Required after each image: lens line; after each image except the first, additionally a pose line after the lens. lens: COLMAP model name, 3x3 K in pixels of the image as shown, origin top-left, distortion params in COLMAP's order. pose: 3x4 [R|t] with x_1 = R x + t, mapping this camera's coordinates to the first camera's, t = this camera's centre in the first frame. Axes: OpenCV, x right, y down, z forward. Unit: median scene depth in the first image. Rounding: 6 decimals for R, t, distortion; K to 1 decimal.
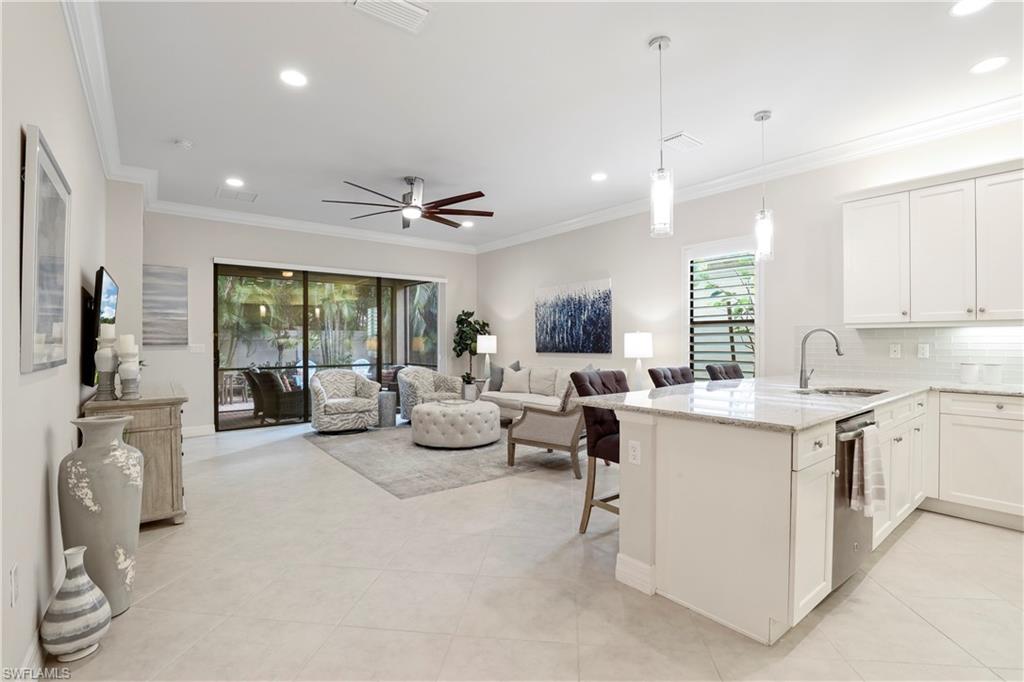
lens RADIAL K [[479.4, 0, 505.4], [0, 479.4, 341.8], [0, 0, 1]] dist [0.019690, -0.000831]
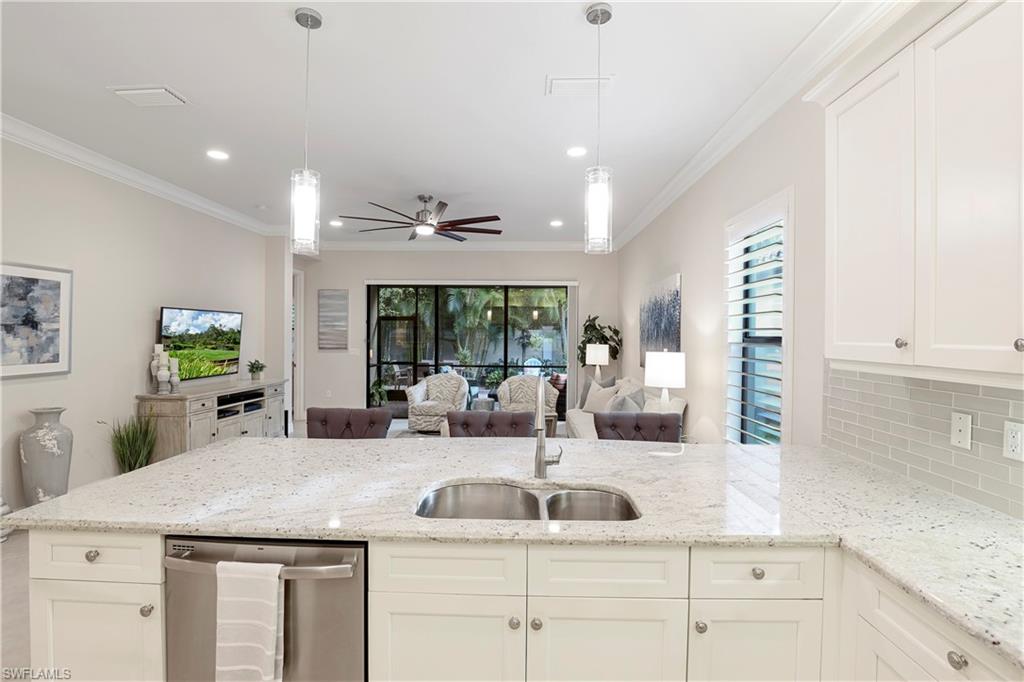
lens RADIAL K [[479.4, 0, 508.3], [0, 479.4, 333.0], [0, 0, 1]] dist [0.019690, -0.000831]
pose [[0.765786, 0.006781, -0.643060, 0.508571], [-0.009968, 0.999949, -0.001326, -0.039371], [0.643018, 0.007425, 0.765815, 0.282371]]
